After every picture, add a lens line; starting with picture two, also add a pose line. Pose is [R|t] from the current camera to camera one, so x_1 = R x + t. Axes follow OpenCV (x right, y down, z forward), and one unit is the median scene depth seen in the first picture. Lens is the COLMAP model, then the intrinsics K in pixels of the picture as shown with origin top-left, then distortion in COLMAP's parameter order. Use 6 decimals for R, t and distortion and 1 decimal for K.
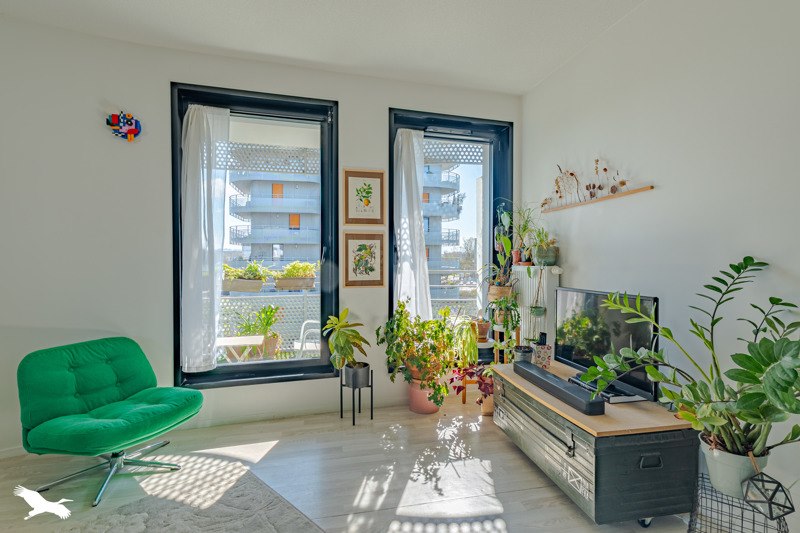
lens RADIAL K [[397.1, 0, 401.6], [0, 397.1, 263.1], [0, 0, 1]] dist [0.003885, 0.001500]
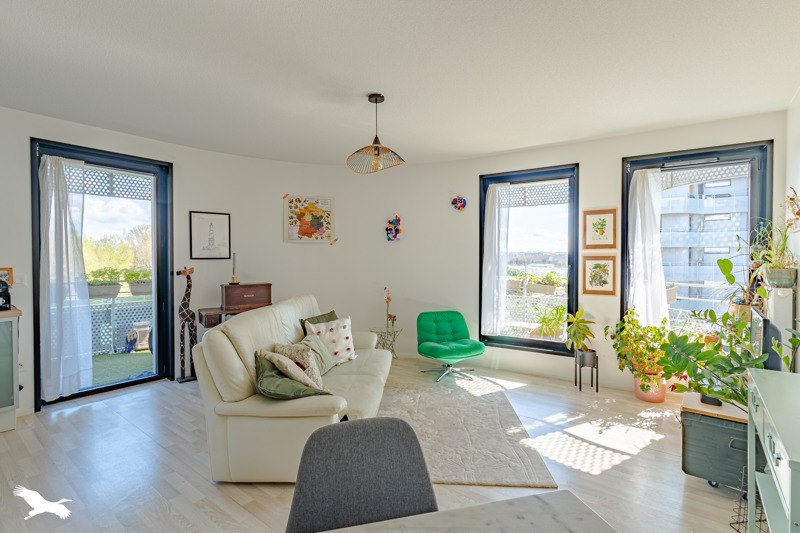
lens RADIAL K [[397.1, 0, 401.6], [0, 397.1, 263.1], [0, 0, 1]] dist [0.003885, 0.001500]
pose [[0.638585, 0.011267, -0.769469, 0.538097], [-0.013541, 0.999903, 0.003404, -0.046696], [0.769432, 0.008245, 0.638675, -0.393348]]
